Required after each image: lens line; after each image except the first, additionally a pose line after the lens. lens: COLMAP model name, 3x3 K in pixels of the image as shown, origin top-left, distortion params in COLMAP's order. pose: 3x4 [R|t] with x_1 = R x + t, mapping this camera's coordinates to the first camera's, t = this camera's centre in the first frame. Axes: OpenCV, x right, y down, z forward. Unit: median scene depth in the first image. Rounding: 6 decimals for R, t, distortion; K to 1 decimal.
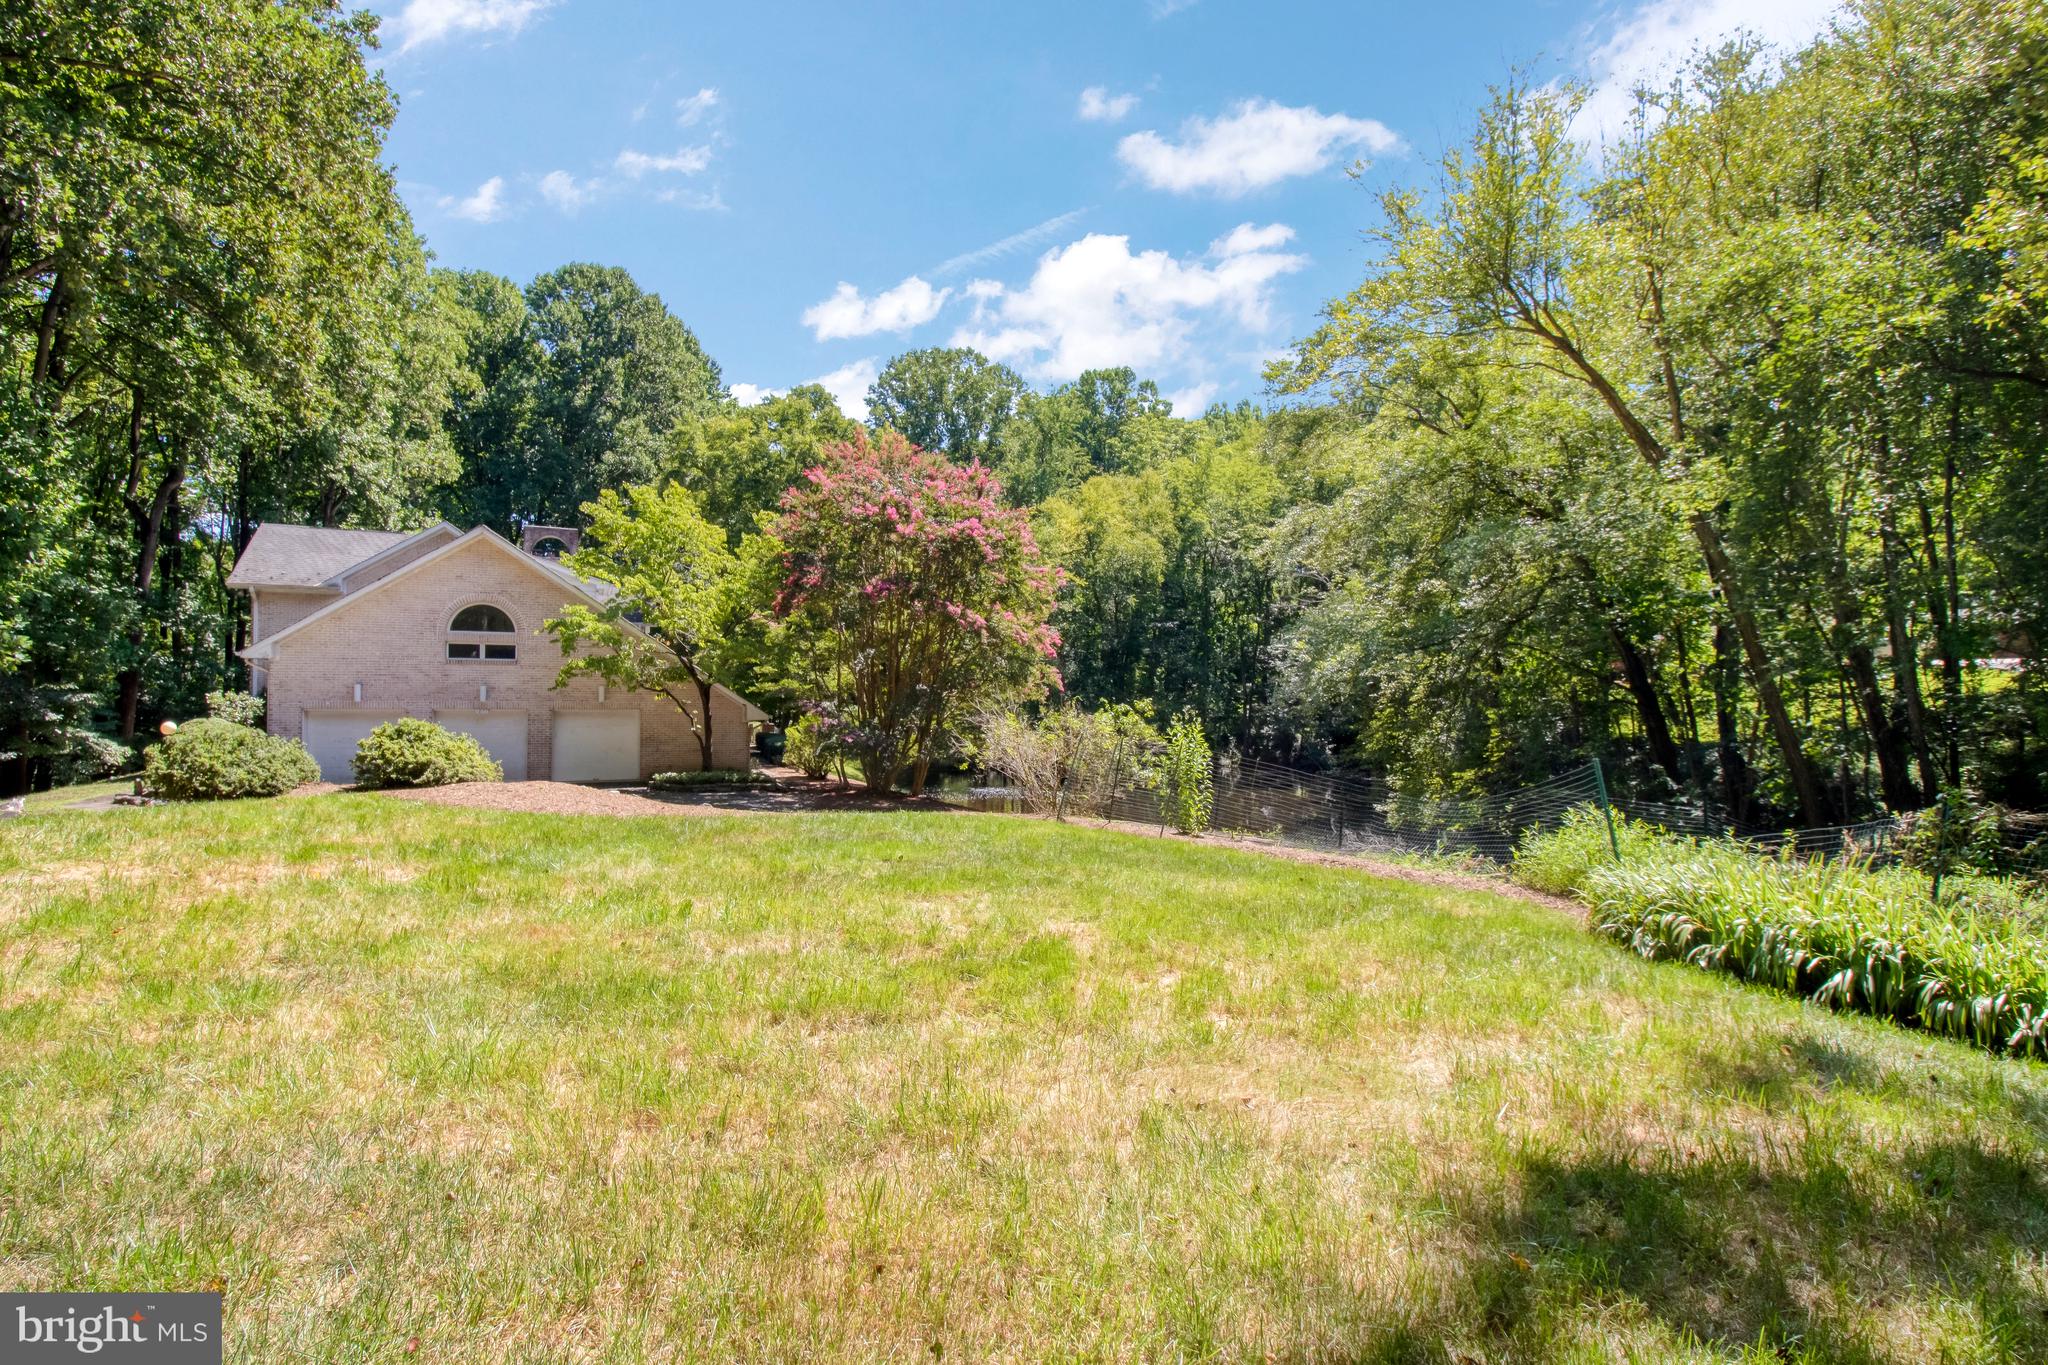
lens RADIAL K [[1058.1, 0, 969.4], [0, 1058.1, 711.4], [0, 0, 1]] dist [-0.020768, 0.000299]
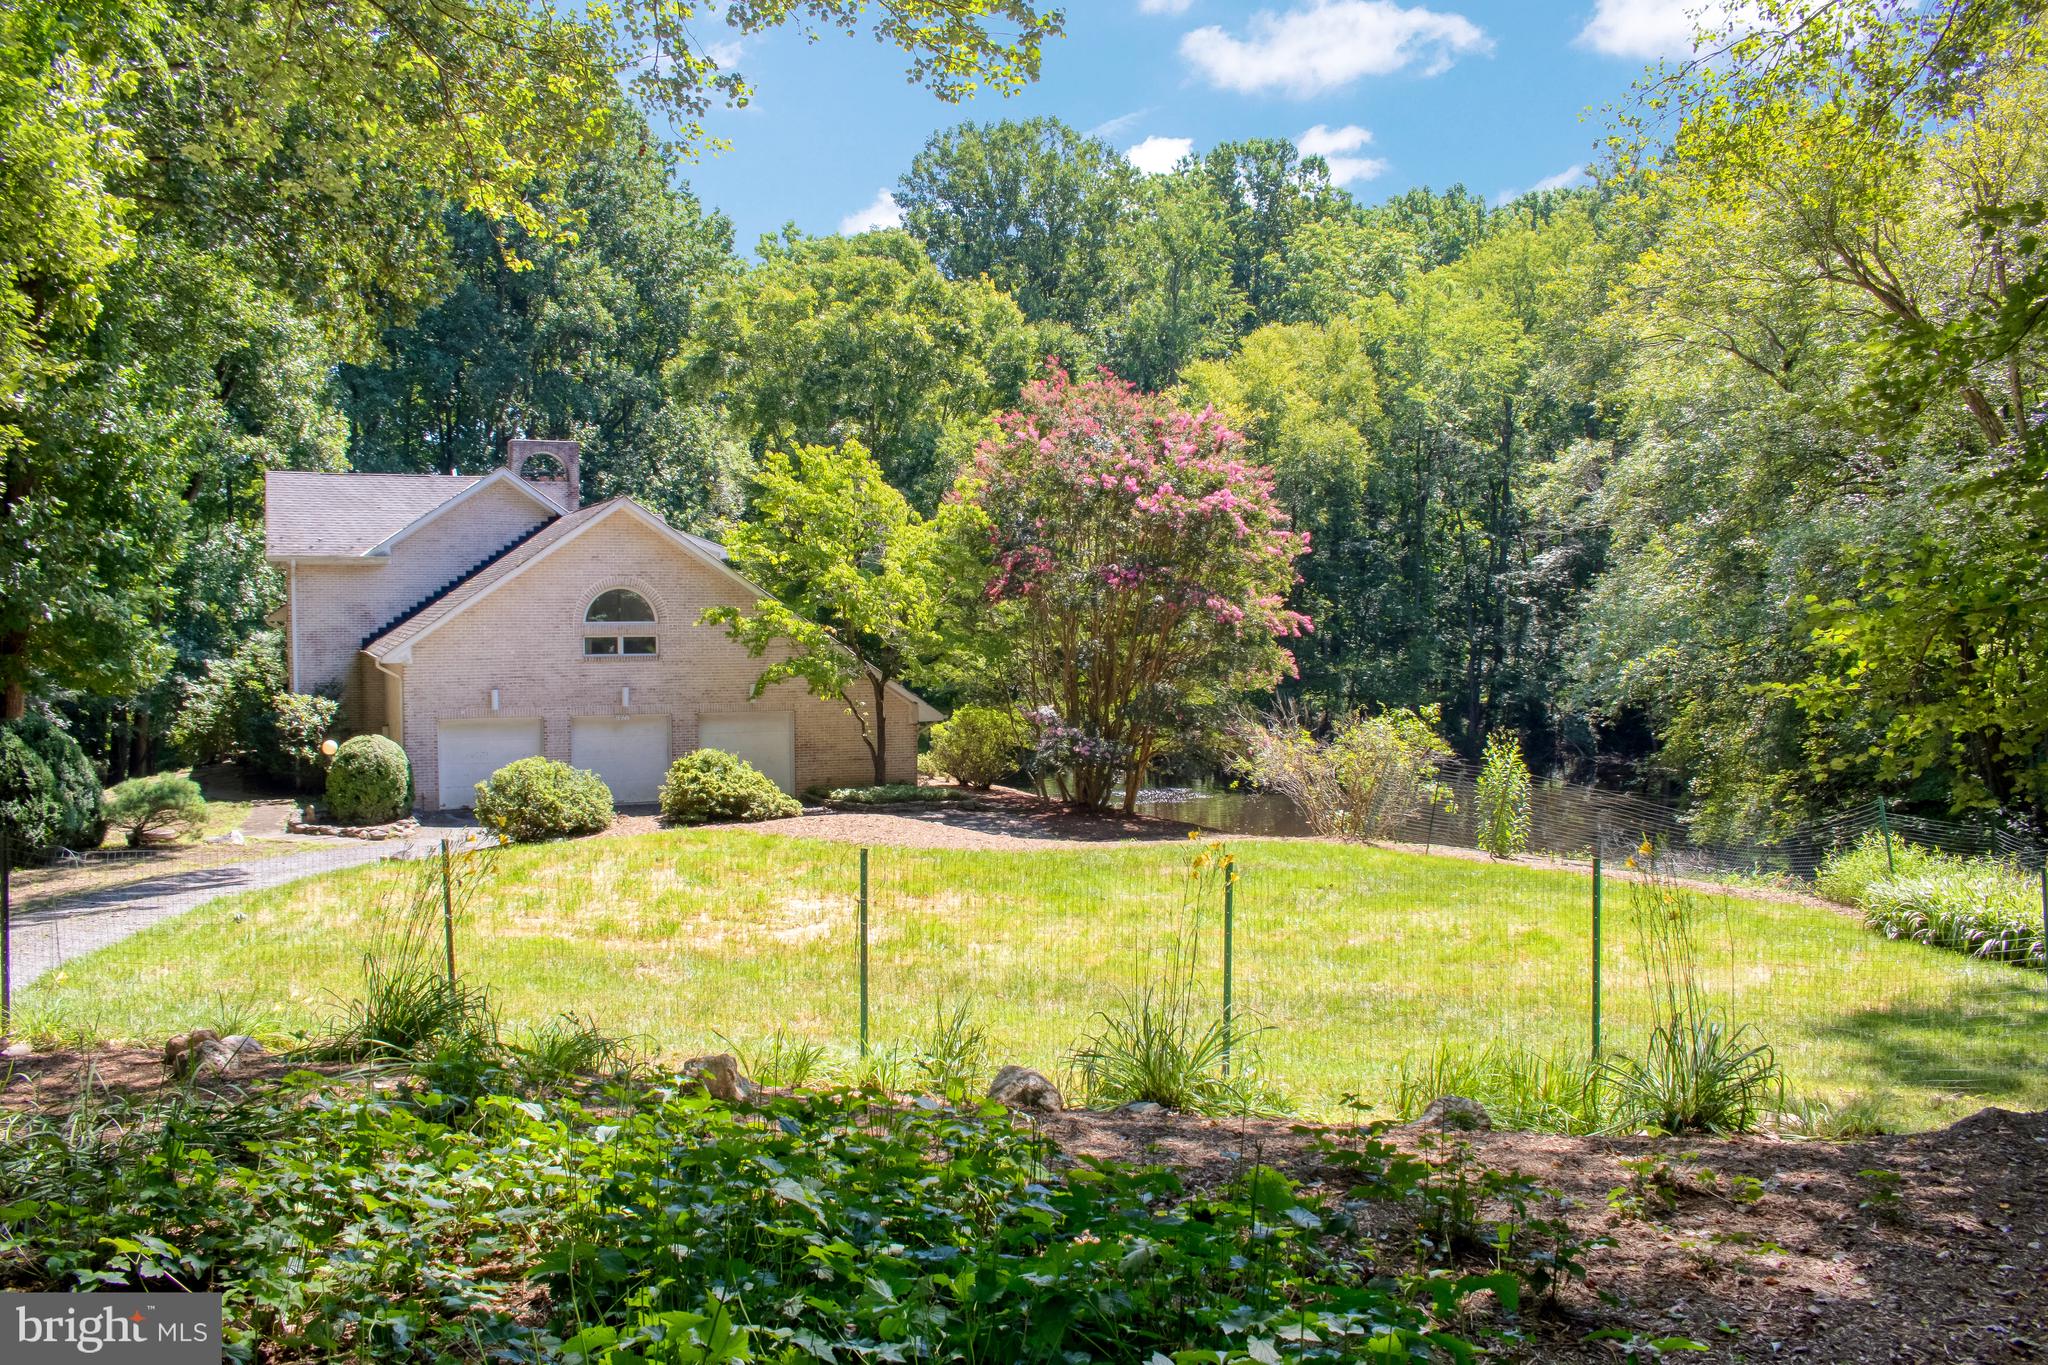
lens RADIAL K [[1757.4, 0, 1030.7], [0, 1757.4, 728.6], [0, 0, 1]] dist [-0.142476, 0.179529]
pose [[0.999672, -0.008684, 0.024083, -0.174168], [0.007605, 0.998978, 0.044562, -0.050388], [-0.024445, -0.044365, 0.998716, -0.379984]]
